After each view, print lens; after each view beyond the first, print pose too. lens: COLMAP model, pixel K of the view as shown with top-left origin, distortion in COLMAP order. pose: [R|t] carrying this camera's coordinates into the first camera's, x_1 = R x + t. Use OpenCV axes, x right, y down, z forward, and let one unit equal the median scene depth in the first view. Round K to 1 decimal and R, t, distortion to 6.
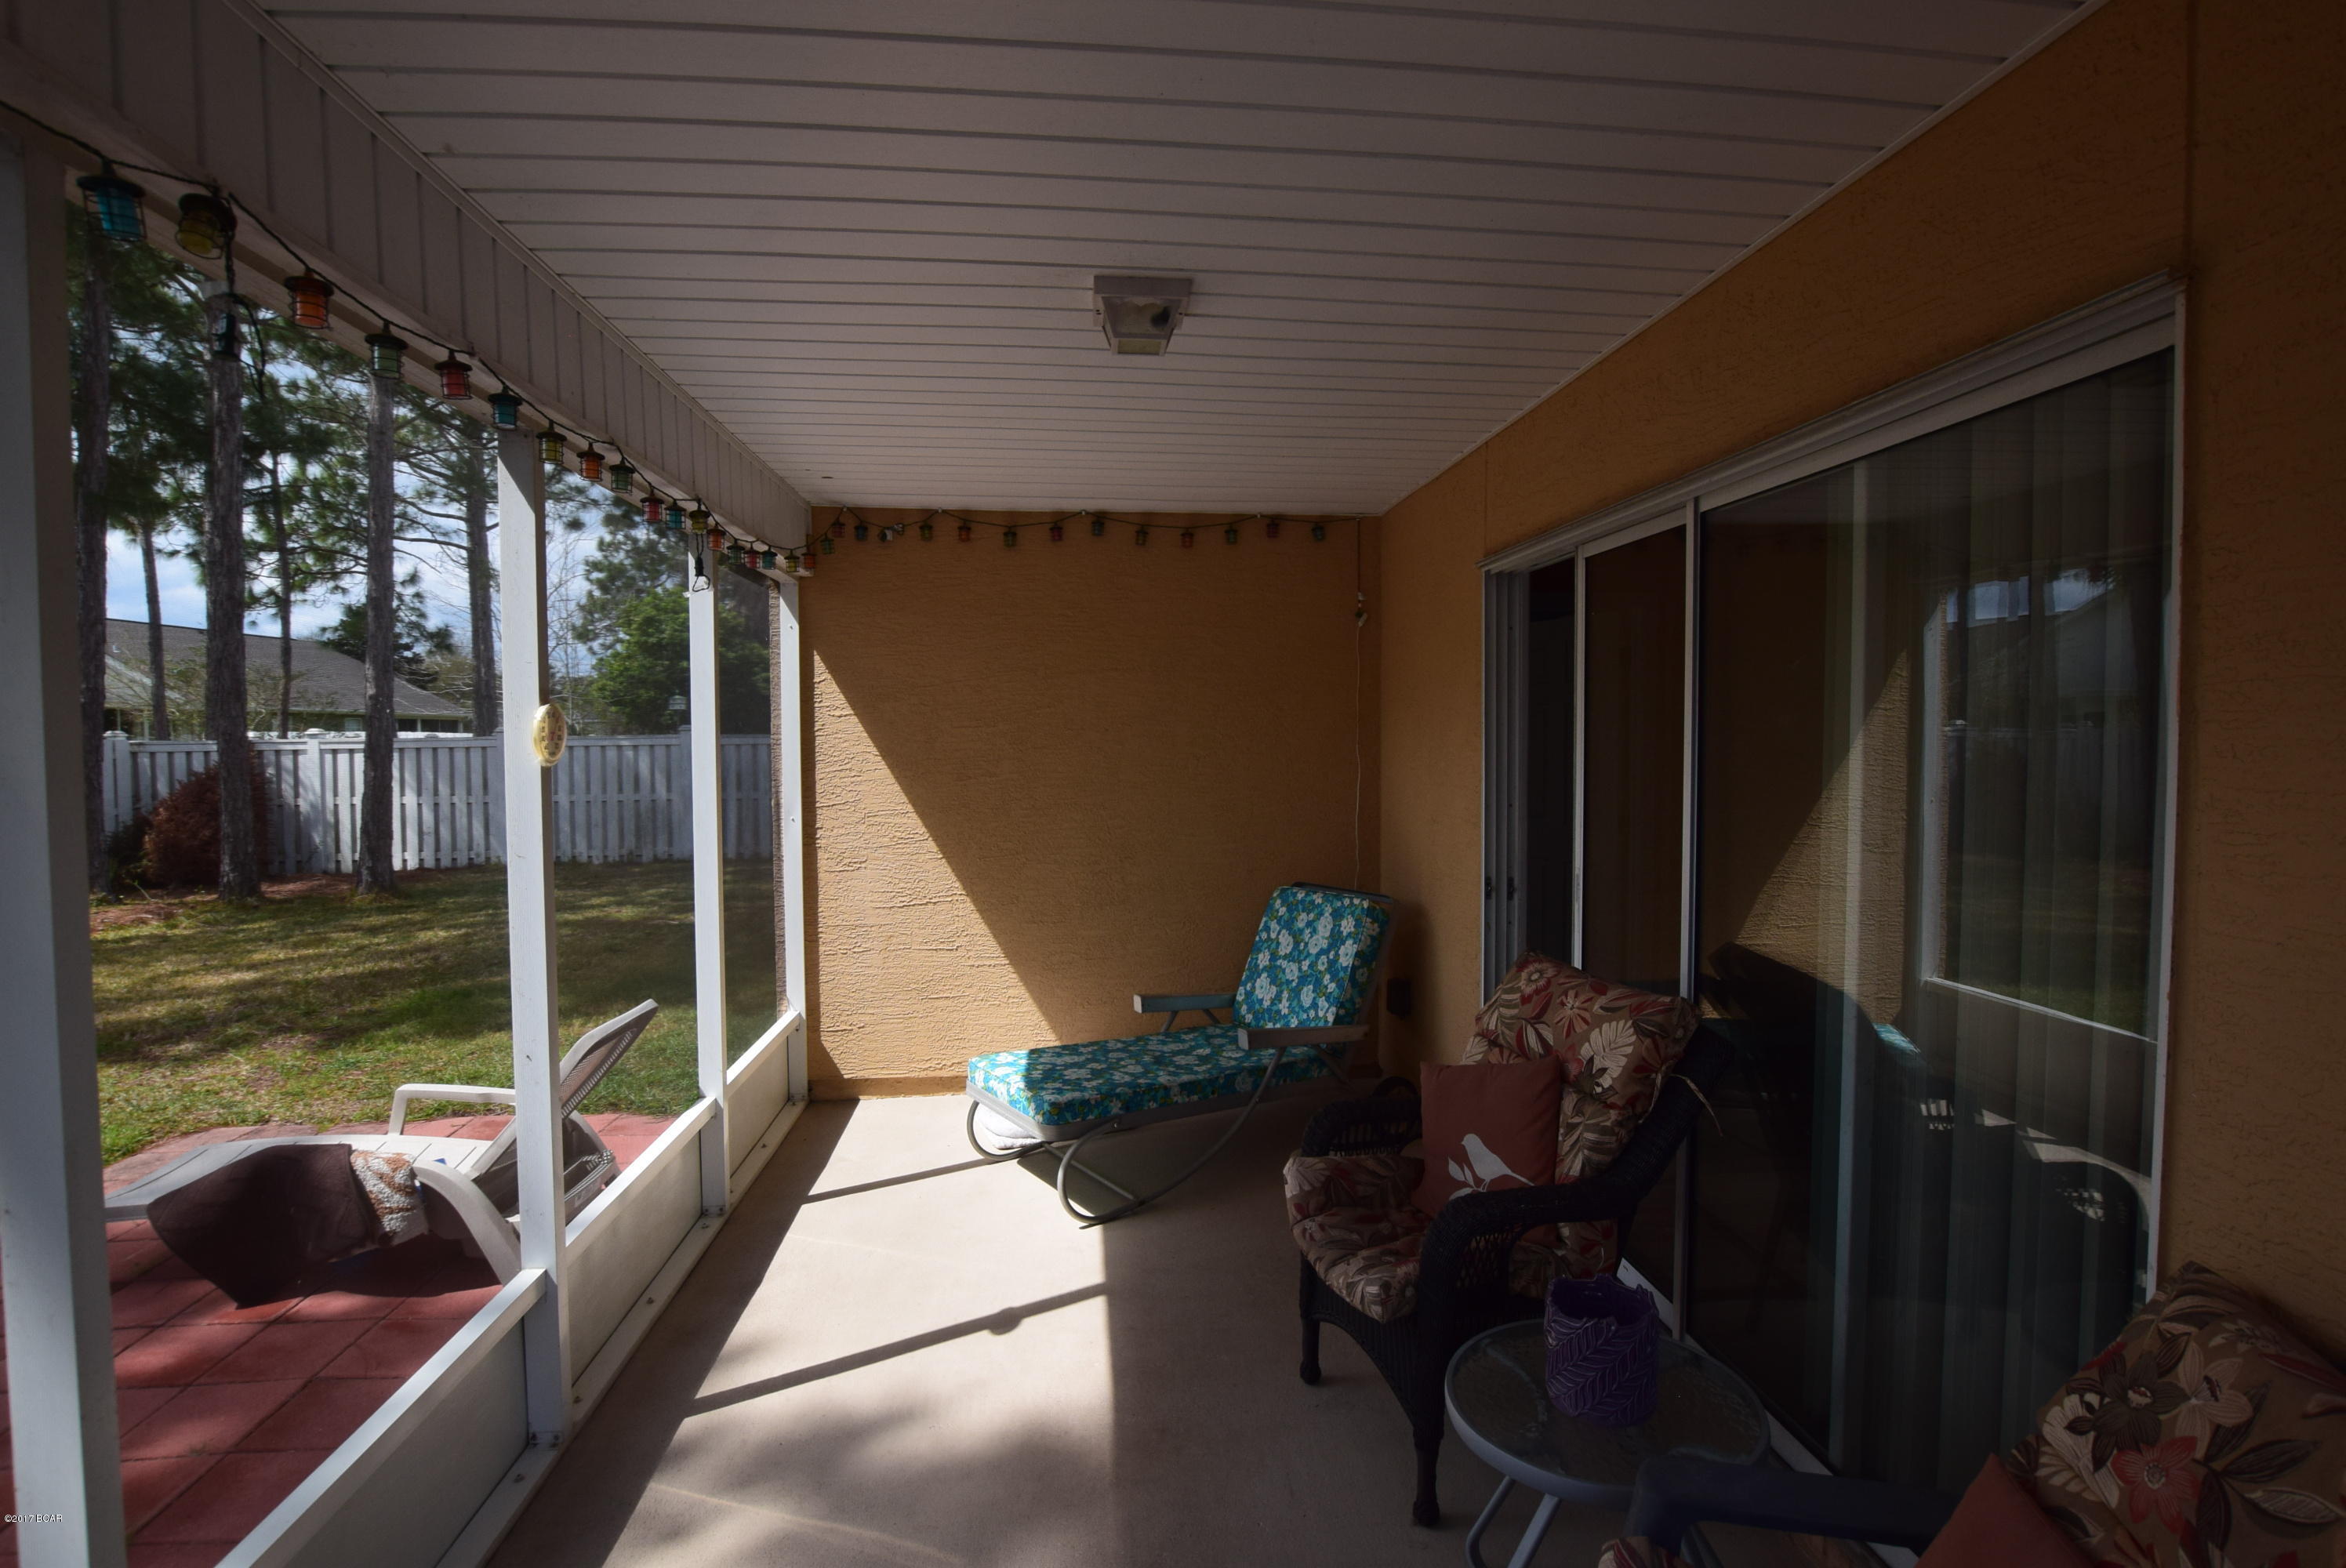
lens RADIAL K [[1145.1, 0, 1179.4], [0, 1145.1, 784.0], [0, 0, 1]] dist [-0.027721, 0.003313]
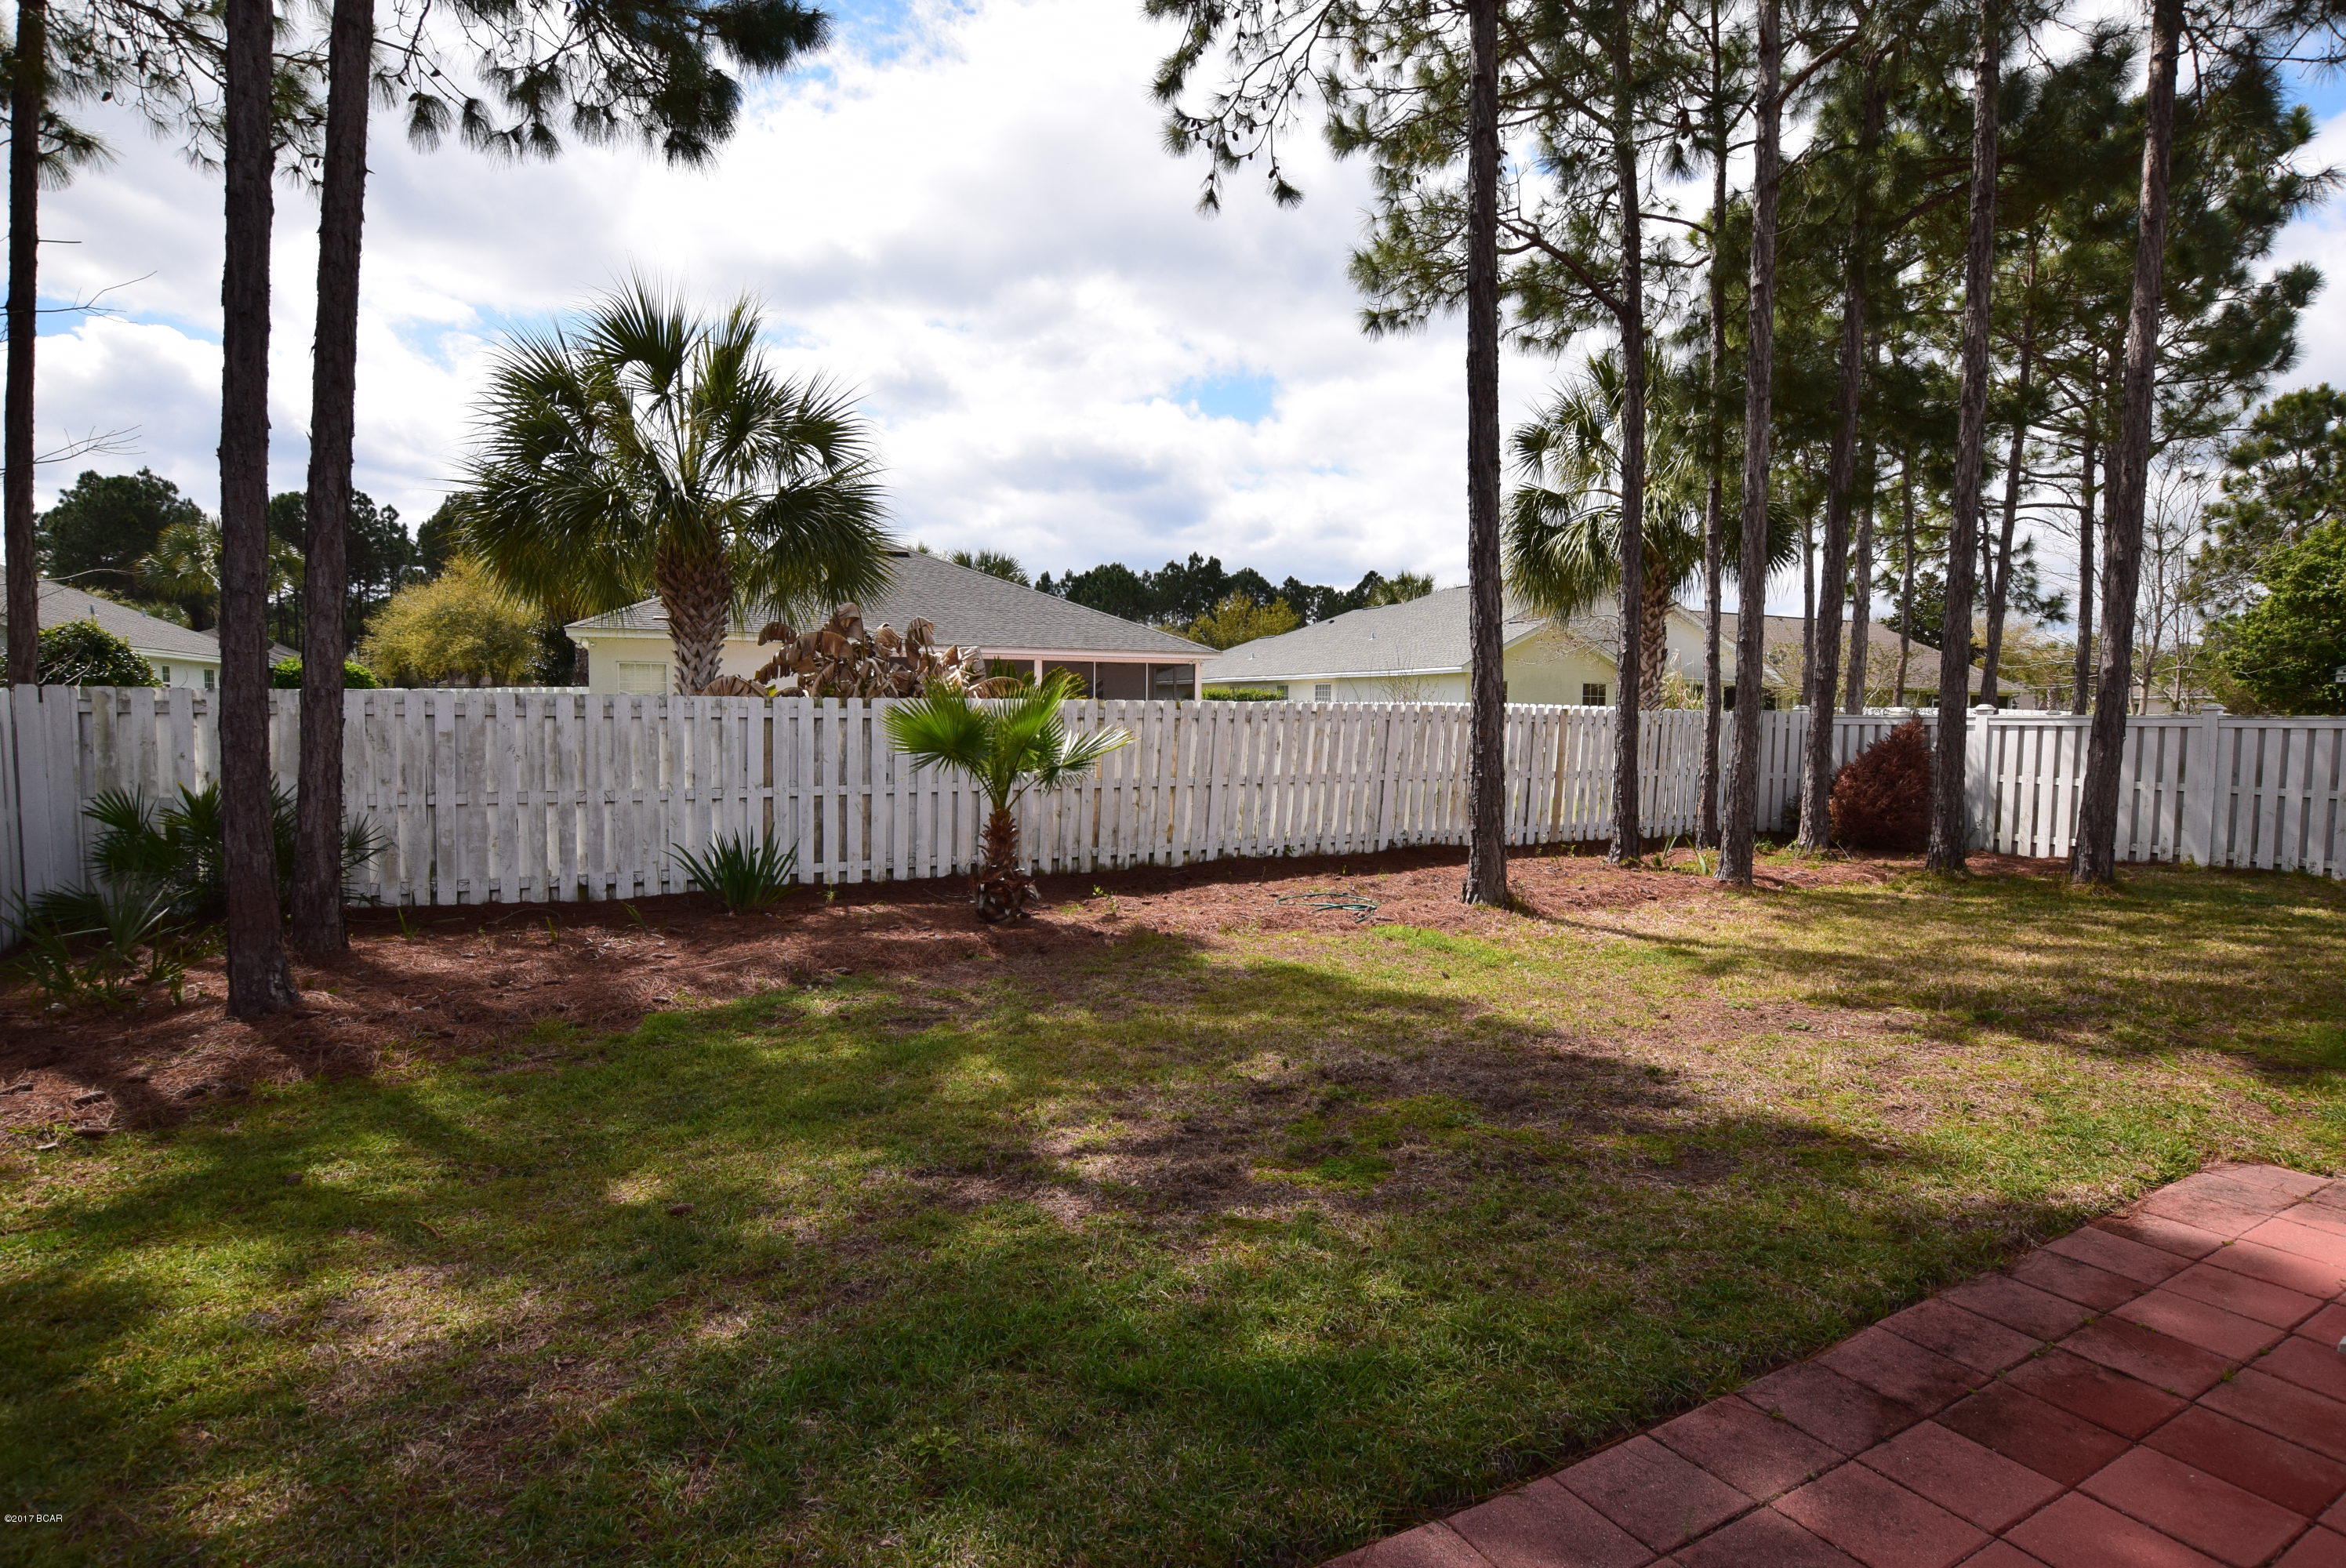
lens RADIAL K [[1145.1, 0, 1179.4], [0, 1145.1, 784.0], [0, 0, 1]] dist [-0.027721, 0.003313]
pose [[0.396753, 0.067982, -0.915405, -0.131531], [-0.049083, 0.997398, 0.052798, 0.002864], [0.916612, 0.023983, 0.399057, -0.038367]]
